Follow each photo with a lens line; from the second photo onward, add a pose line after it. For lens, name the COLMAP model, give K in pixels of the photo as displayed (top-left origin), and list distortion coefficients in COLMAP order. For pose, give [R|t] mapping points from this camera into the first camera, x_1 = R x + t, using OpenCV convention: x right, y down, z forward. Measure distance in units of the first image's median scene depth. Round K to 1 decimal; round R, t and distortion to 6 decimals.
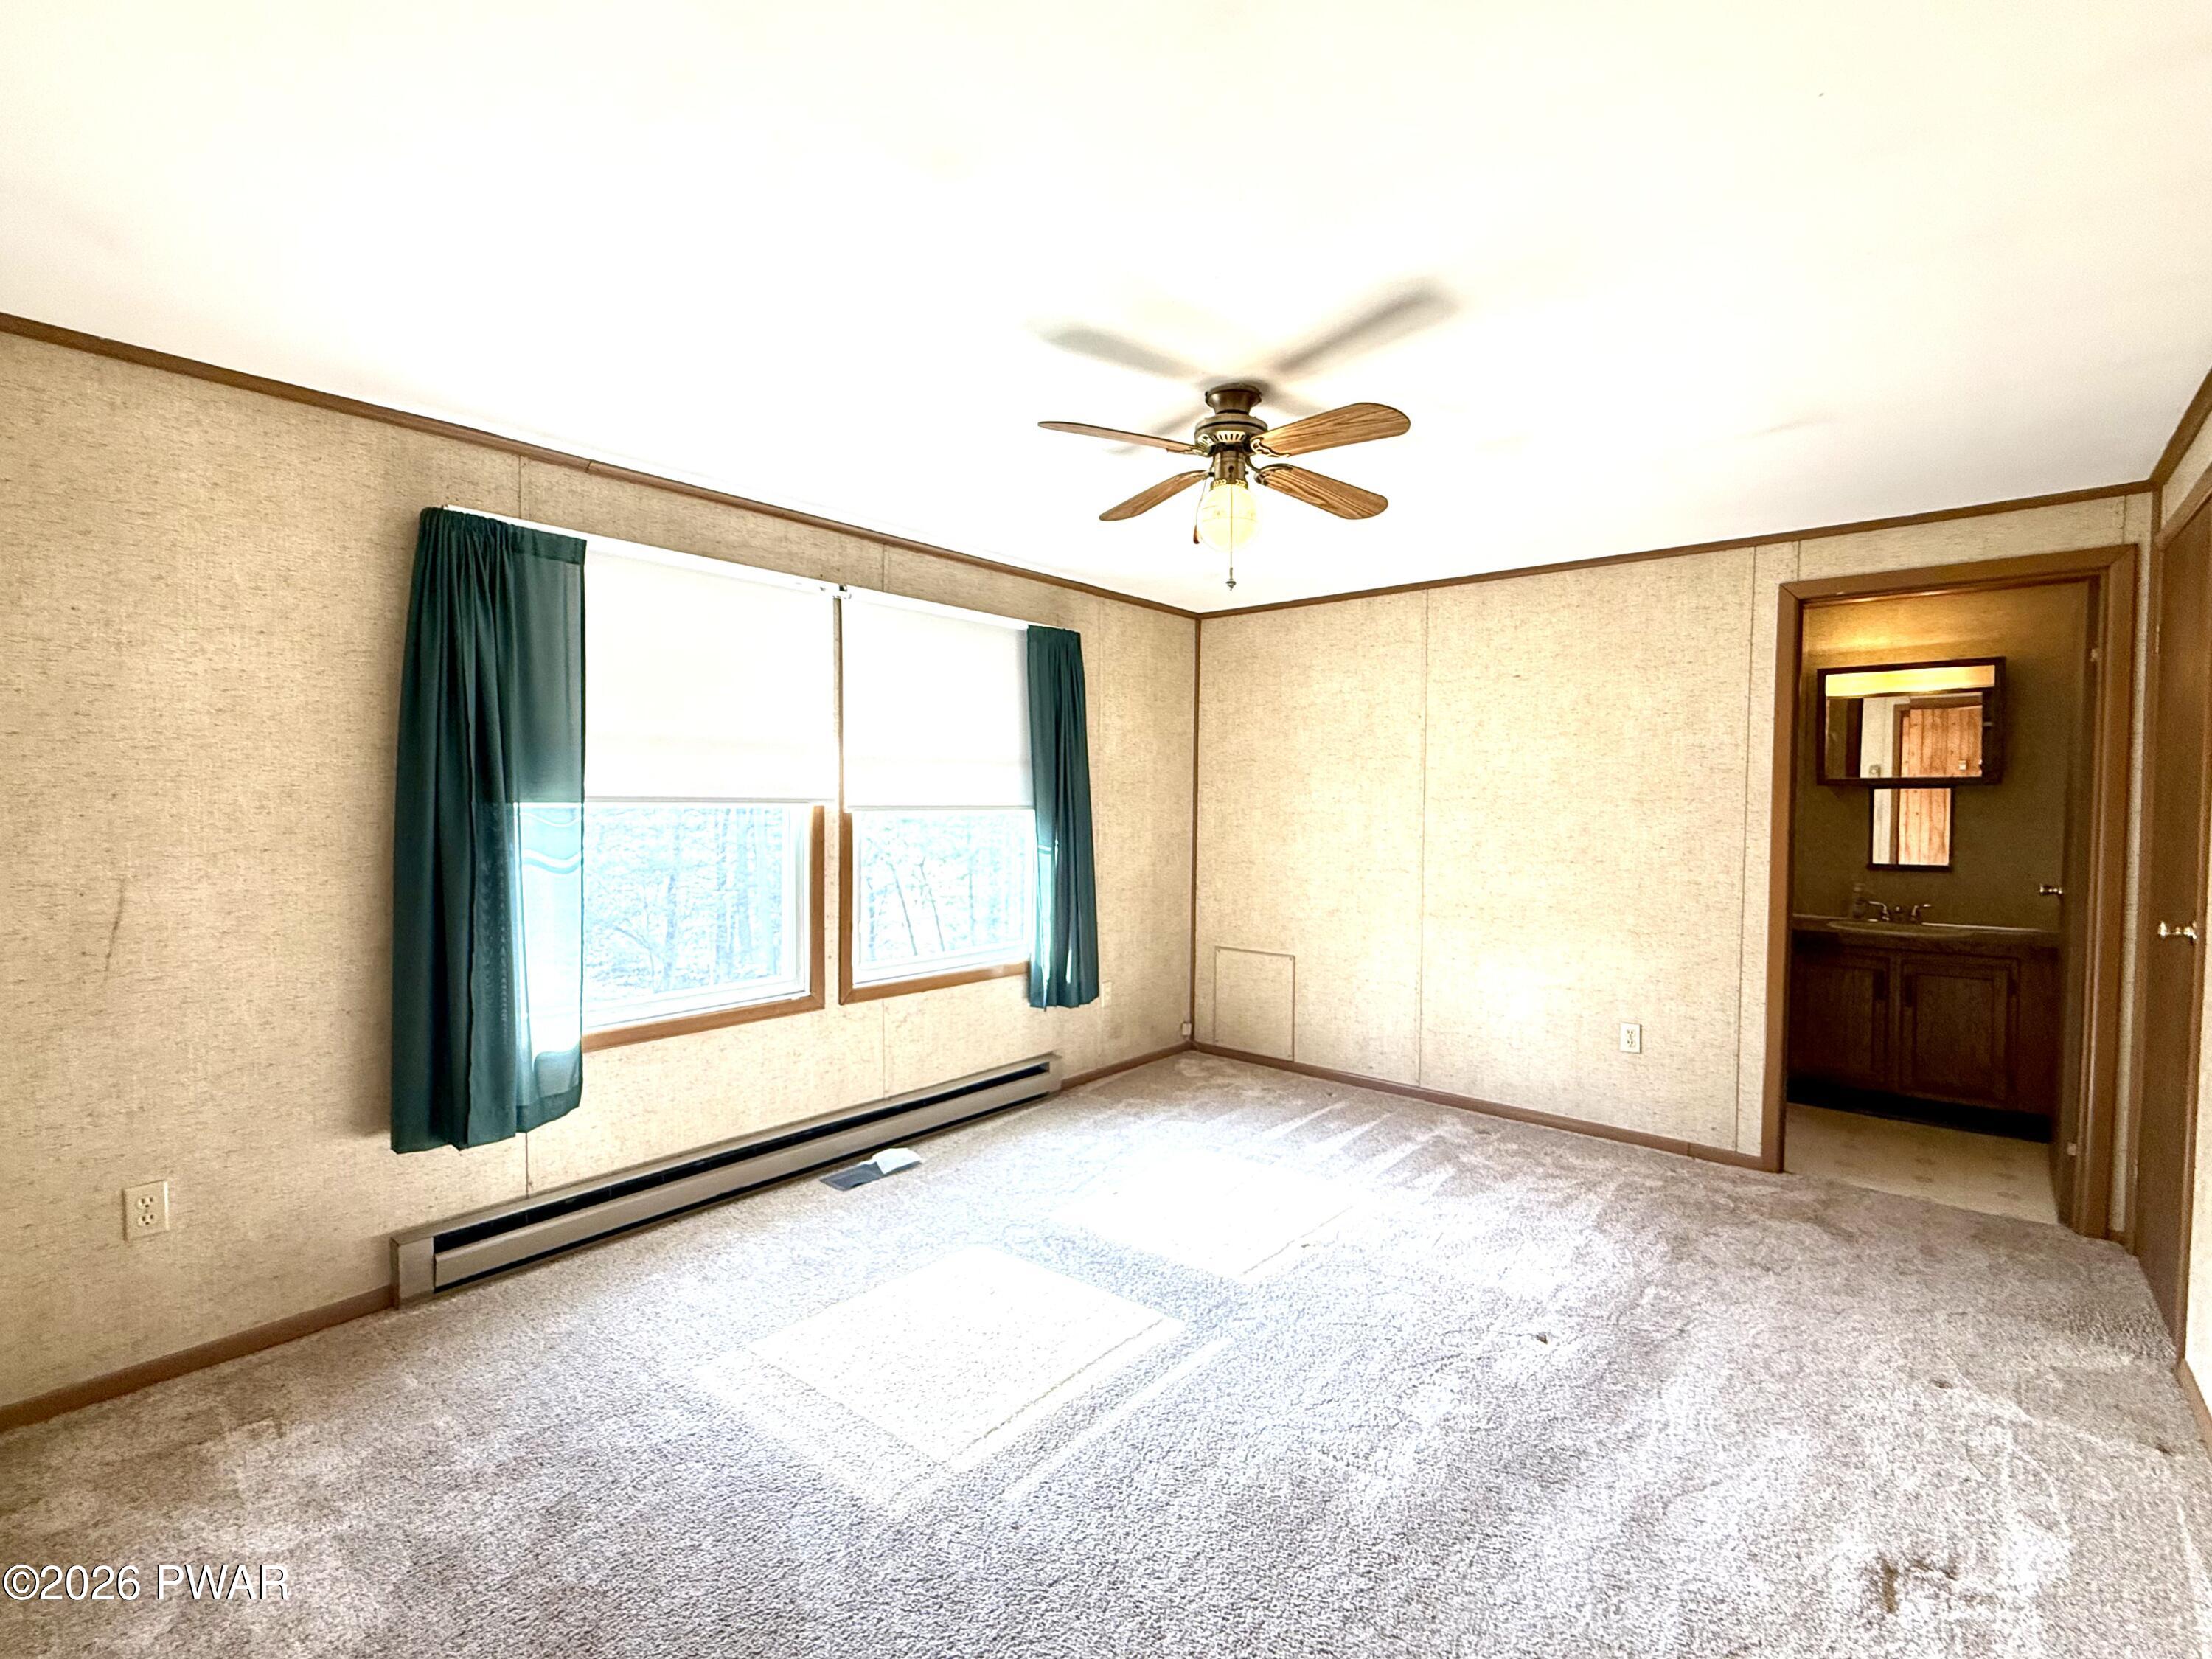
lens RADIAL K [[992.8, 0, 1089.2], [0, 992.8, 831.8], [0, 0, 1]] dist [-0.000059, -0.002825]
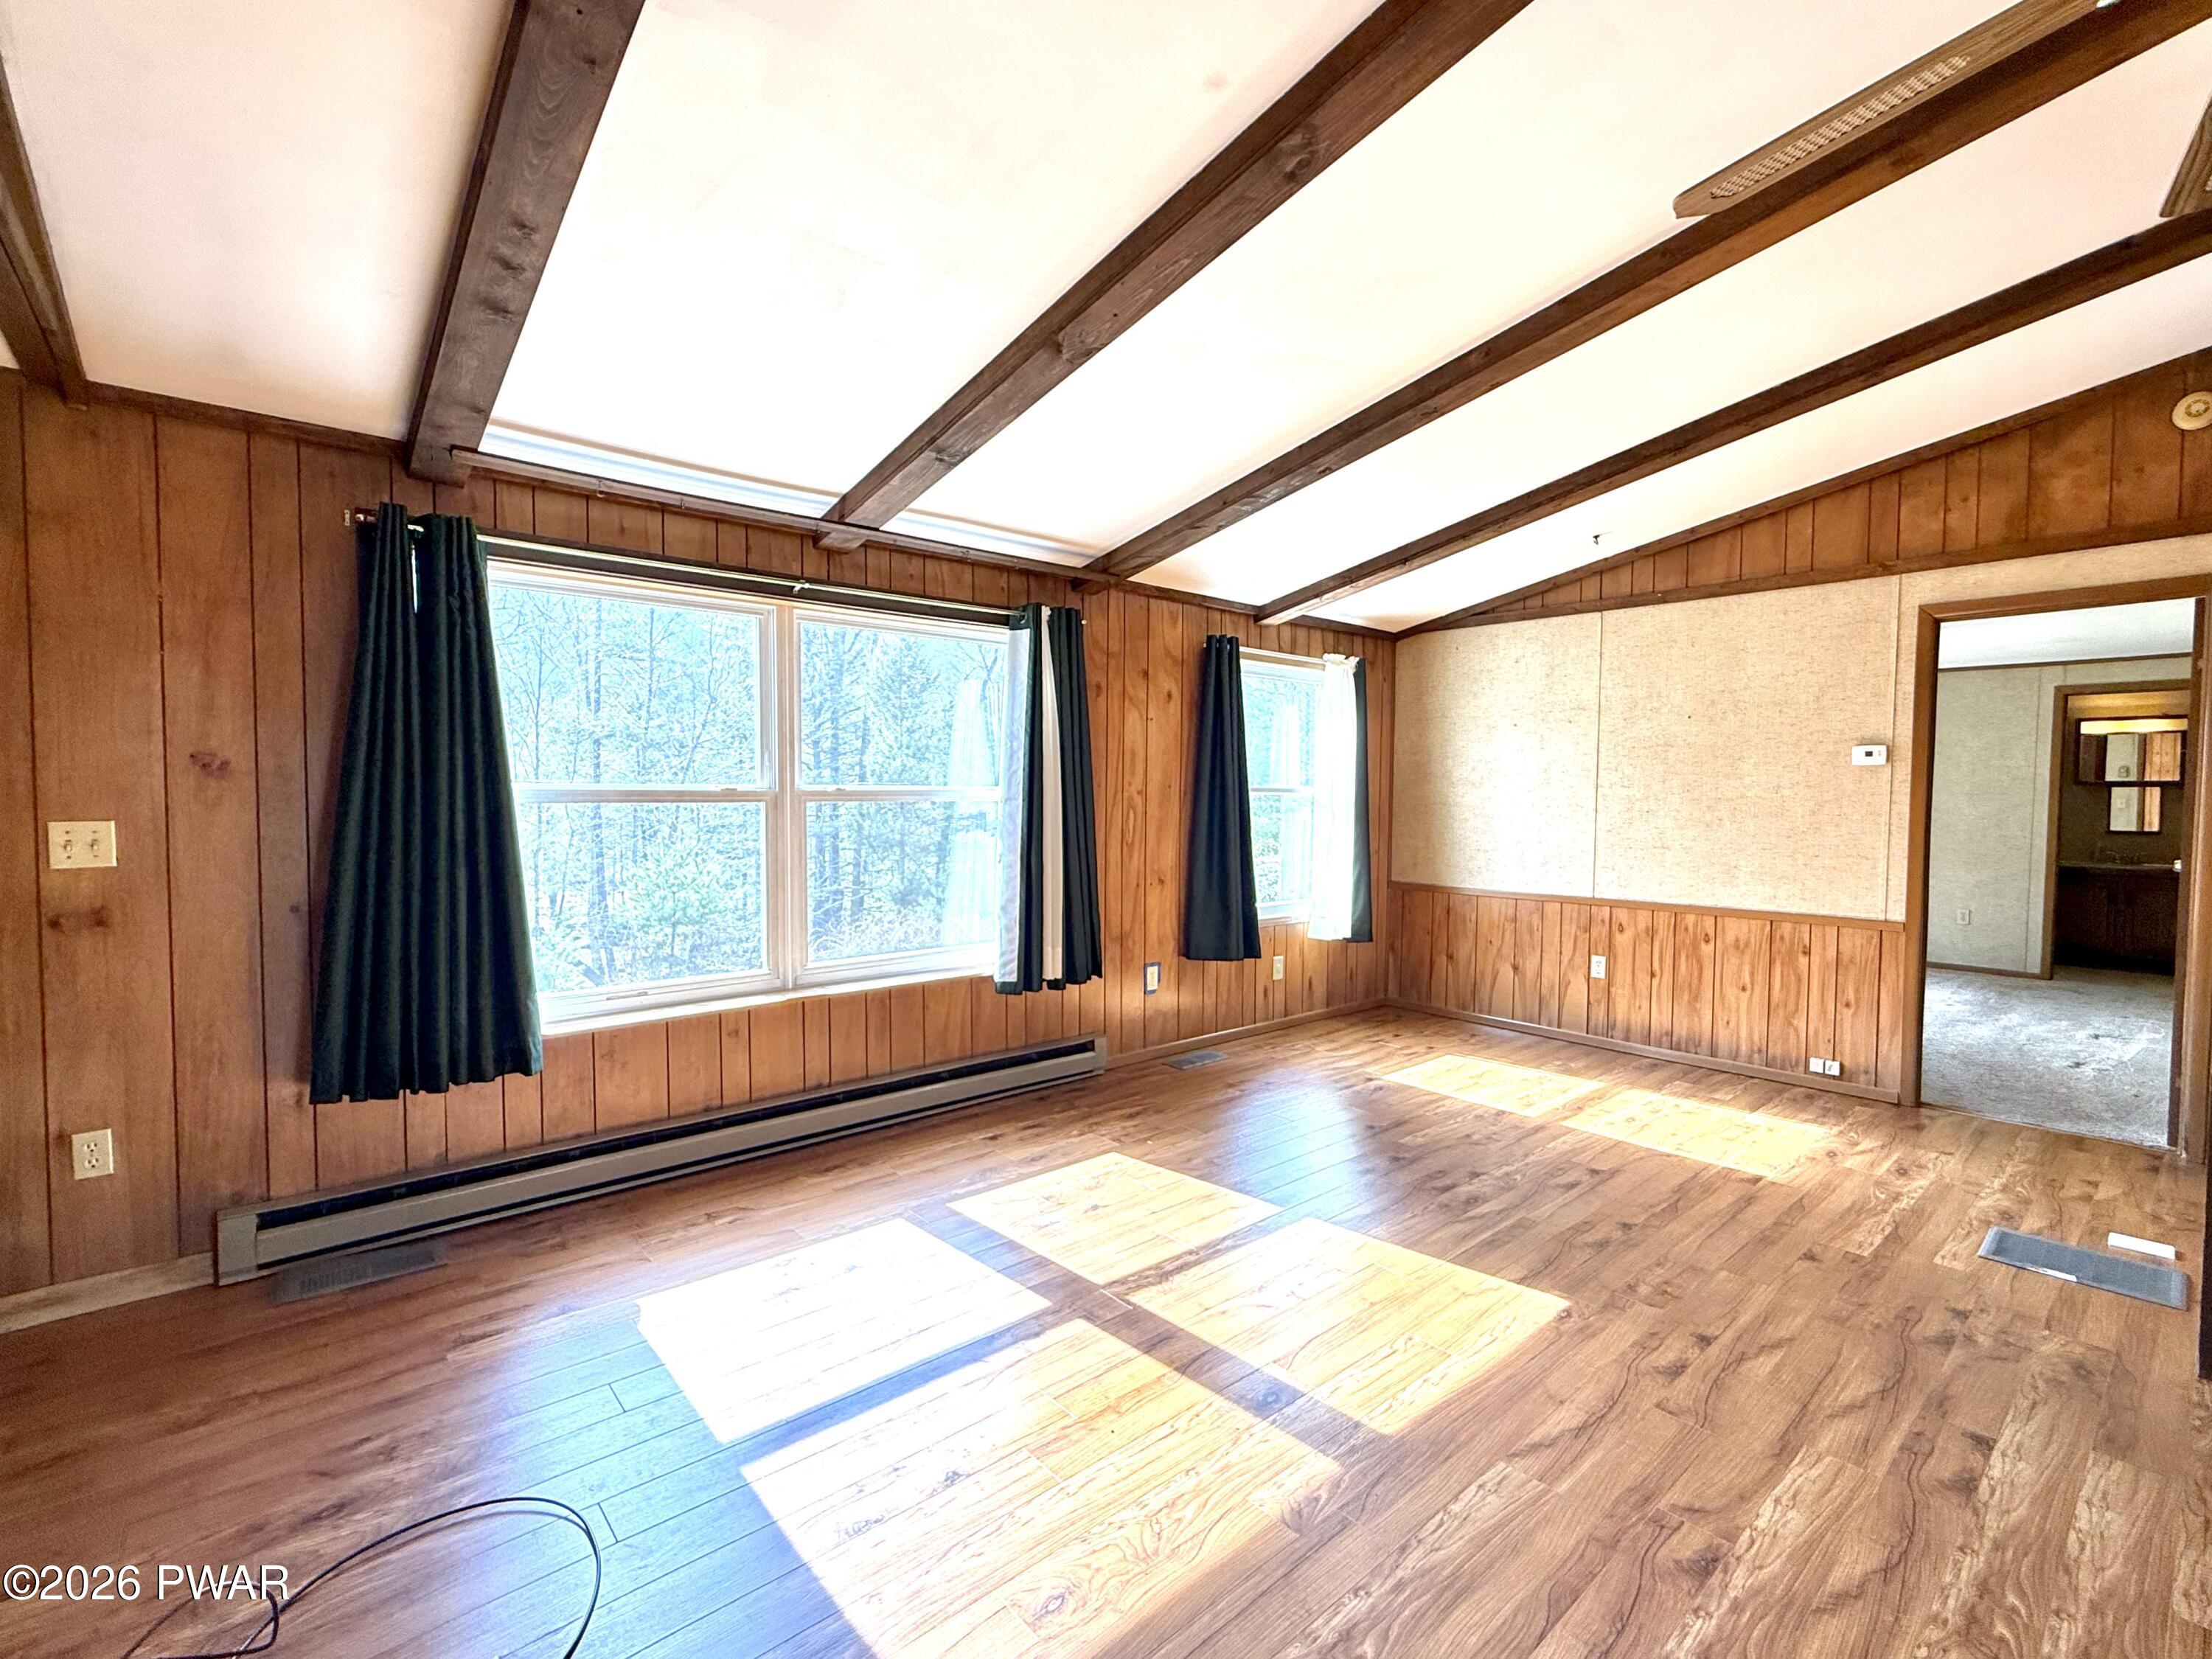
lens RADIAL K [[992.8, 0, 1103.5], [0, 992.8, 831.4], [0, 0, 1]] dist [-0.000059, -0.002825]
pose [[0.989367, 0.008202, -0.145212, -0.716850], [-0.006859, 0.999929, 0.009747, 0.029305], [0.145281, -0.008647, 0.989353, -0.990509]]
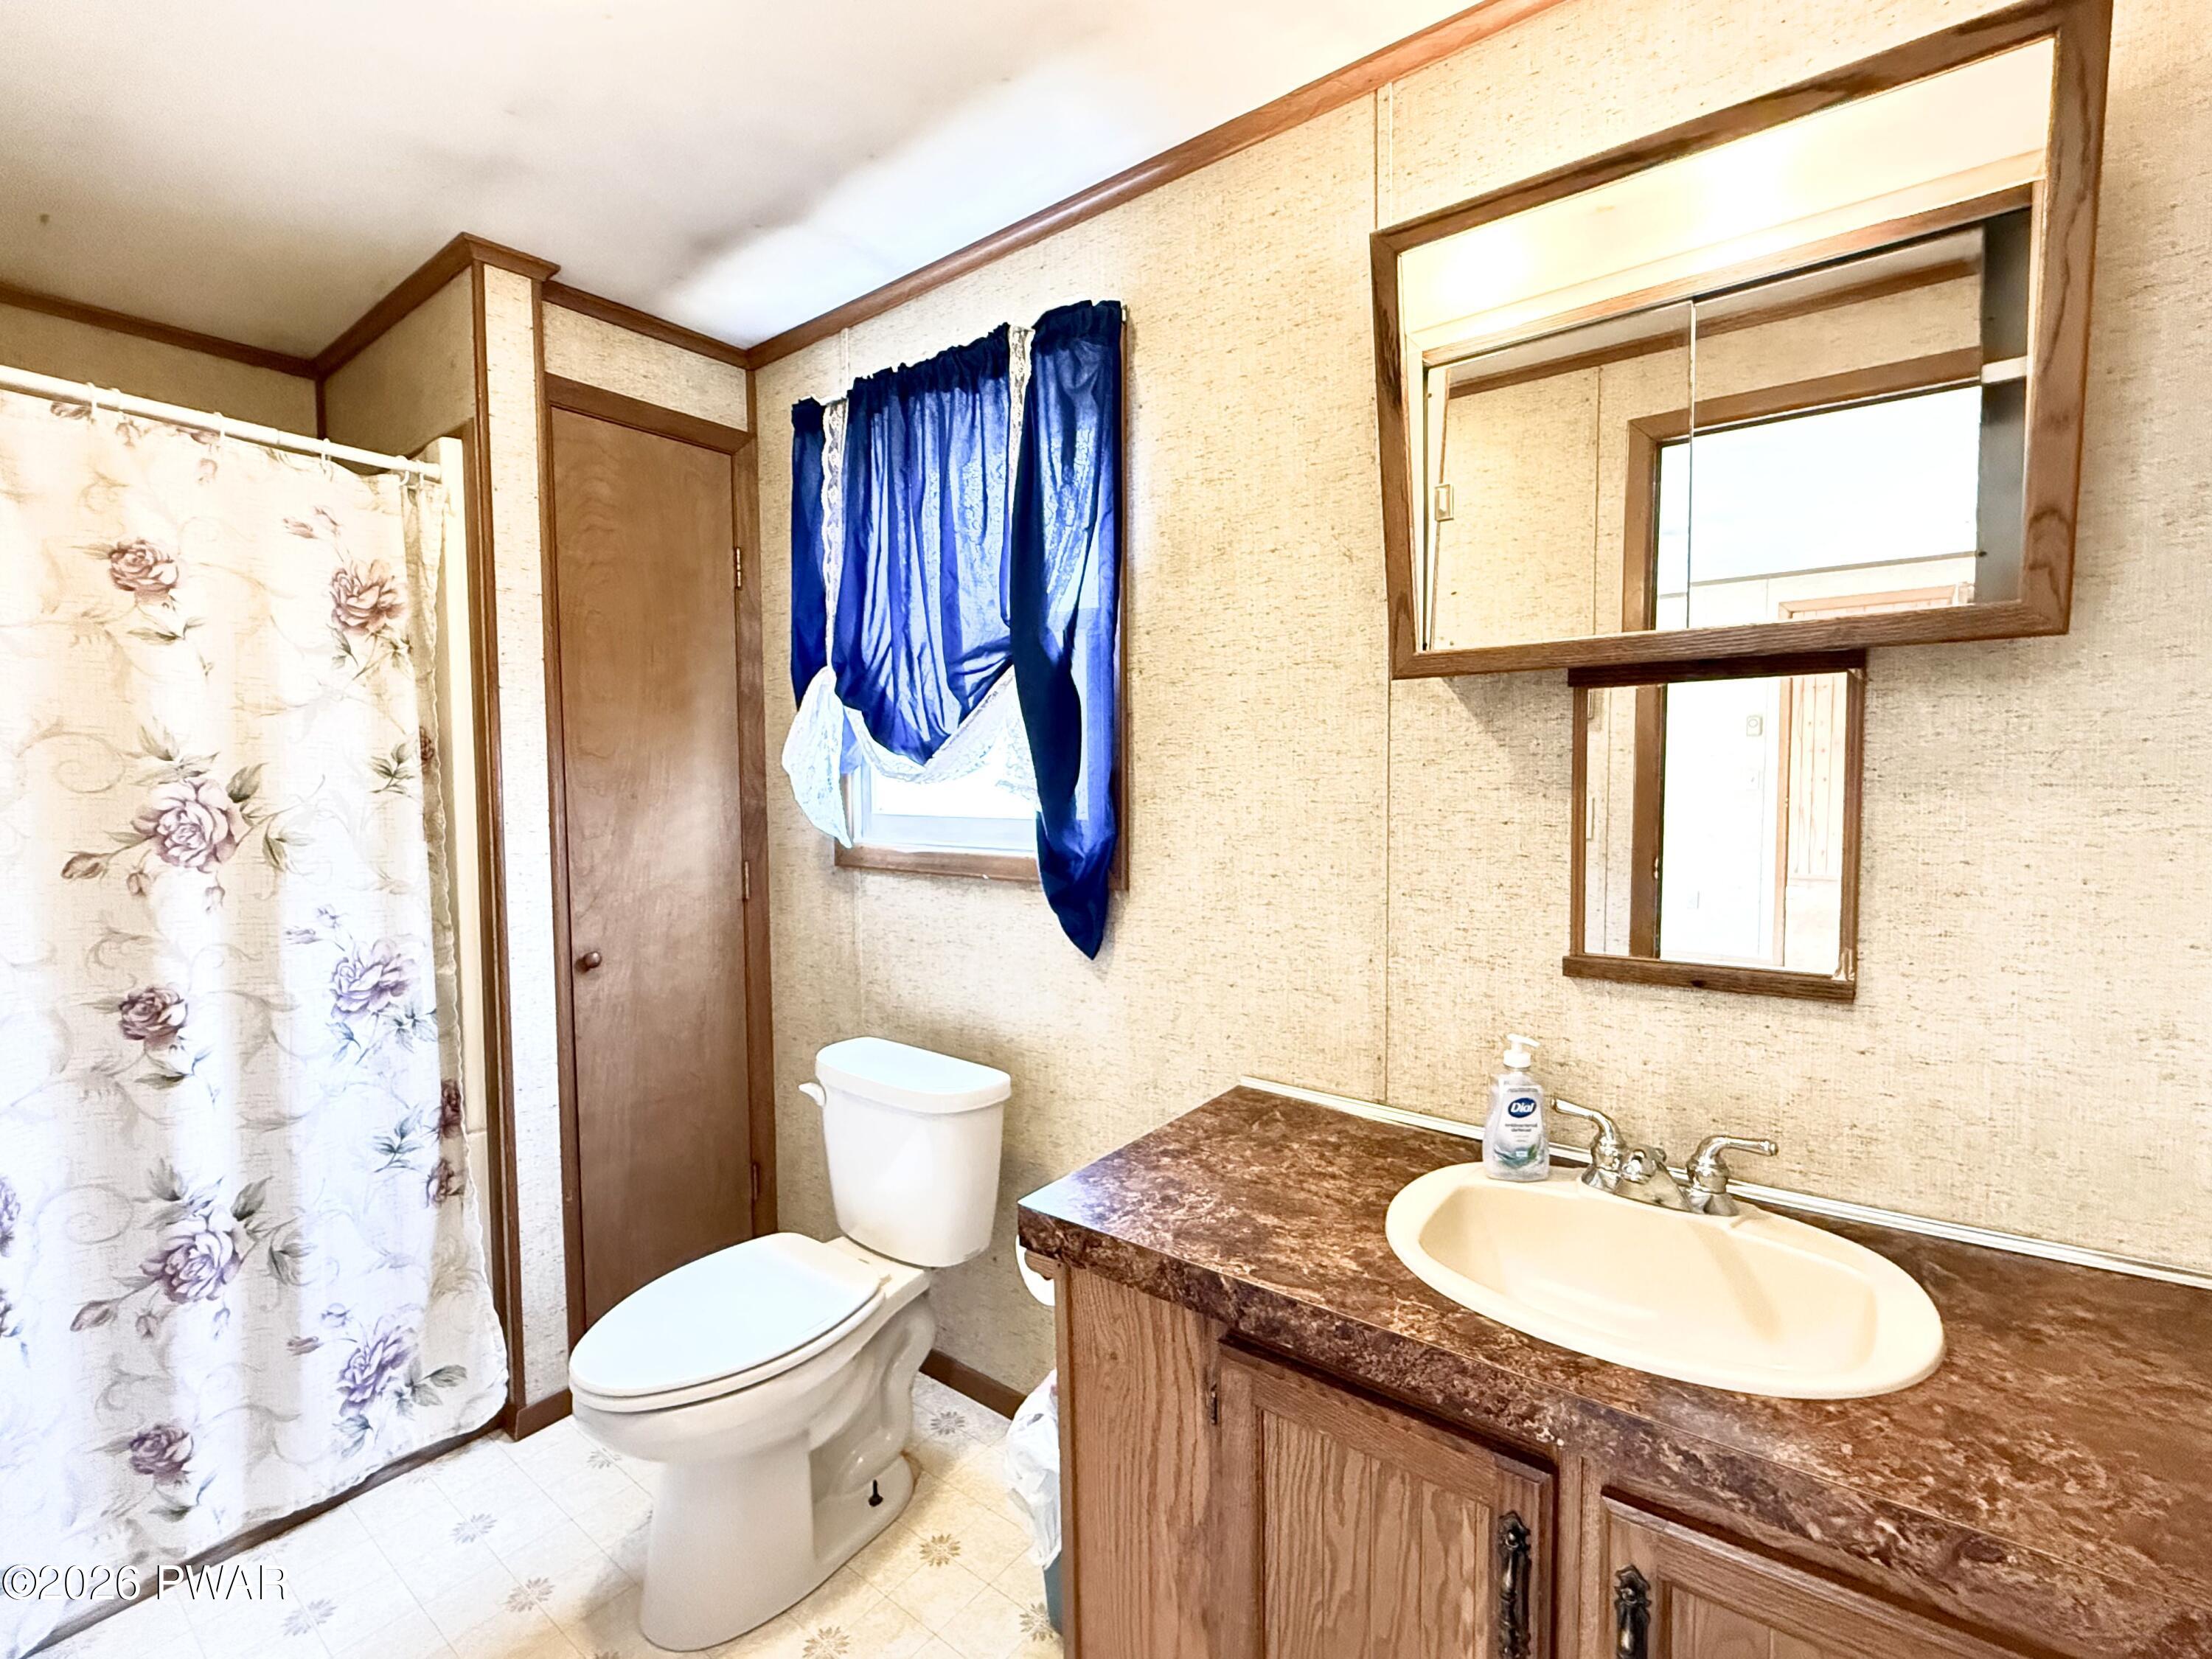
lens RADIAL K [[992.8, 0, 1102.5], [0, 992.8, 826.5], [0, 0, 1]] dist [-0.000059, -0.002825]
pose [[0.998882, -0.014603, 0.044961, 0.671174], [0.013224, 0.999438, 0.030807, -0.015536], [-0.045386, -0.030178, 0.998514, 0.759897]]
